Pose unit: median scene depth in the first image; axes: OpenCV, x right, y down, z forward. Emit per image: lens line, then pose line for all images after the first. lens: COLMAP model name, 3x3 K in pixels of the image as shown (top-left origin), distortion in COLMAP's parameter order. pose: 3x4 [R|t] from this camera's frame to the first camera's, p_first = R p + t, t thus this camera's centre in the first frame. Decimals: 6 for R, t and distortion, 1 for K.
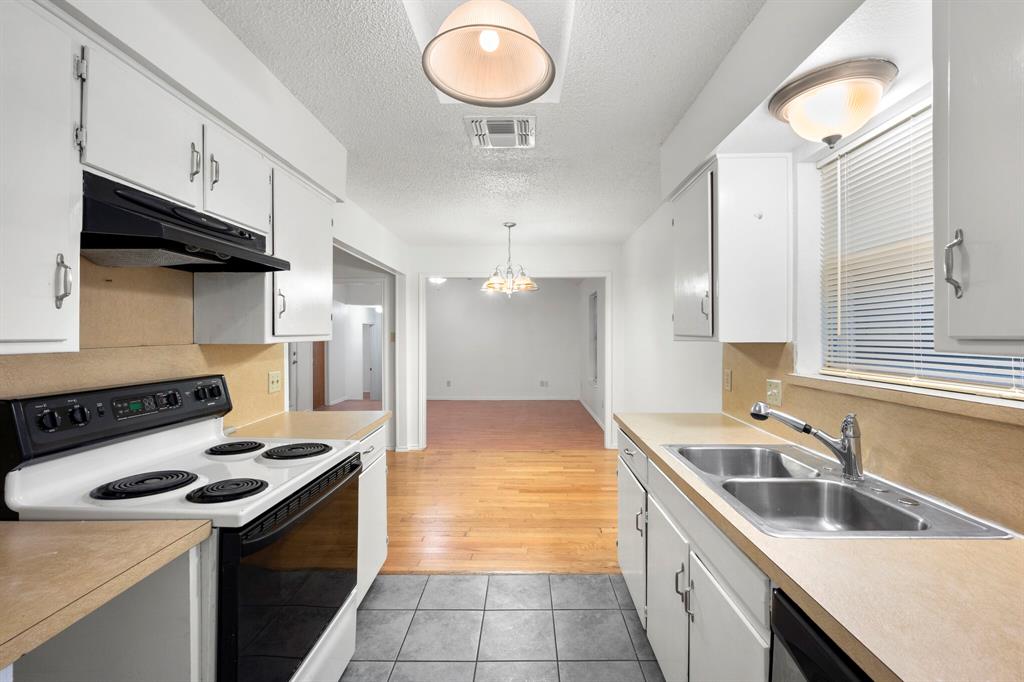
lens RADIAL K [[435.3, 0, 516.5], [0, 435.3, 333.8], [0, 0, 1]] dist [0.000062, -0.000874]
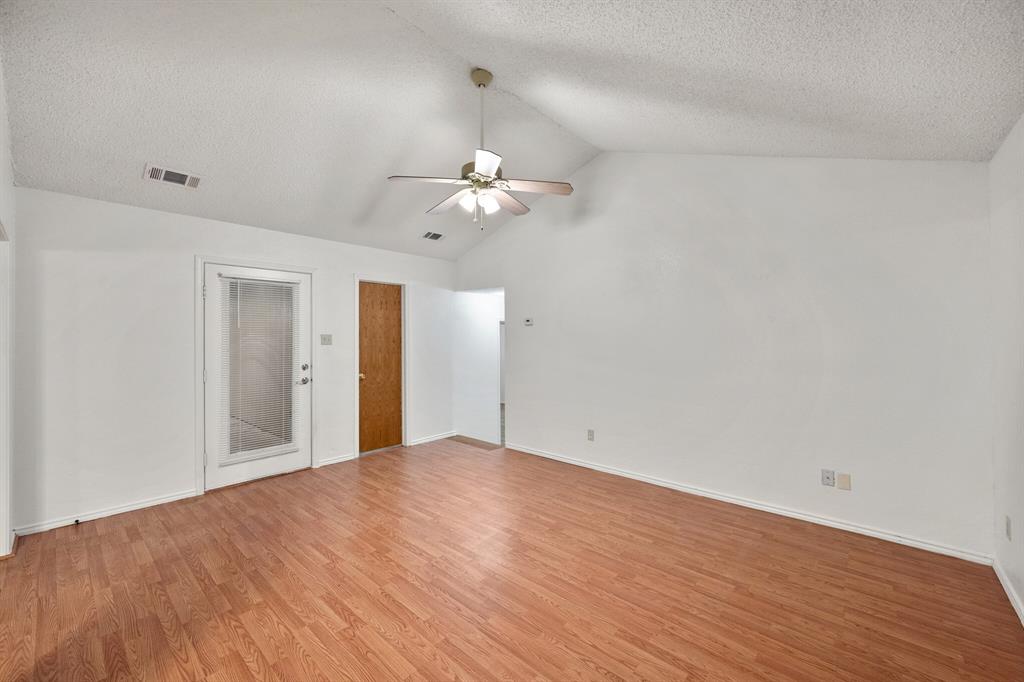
lens RADIAL K [[412.0, 0, 508.5], [0, 412.0, 335.7], [0, 0, 1]] dist [-0.001720, -0.000411]
pose [[0.769841, -0.002917, -0.638229, 0.290469], [0.001452, 0.999995, -0.002818, 0.007604], [0.638234, 0.001242, 0.769842, 2.376473]]
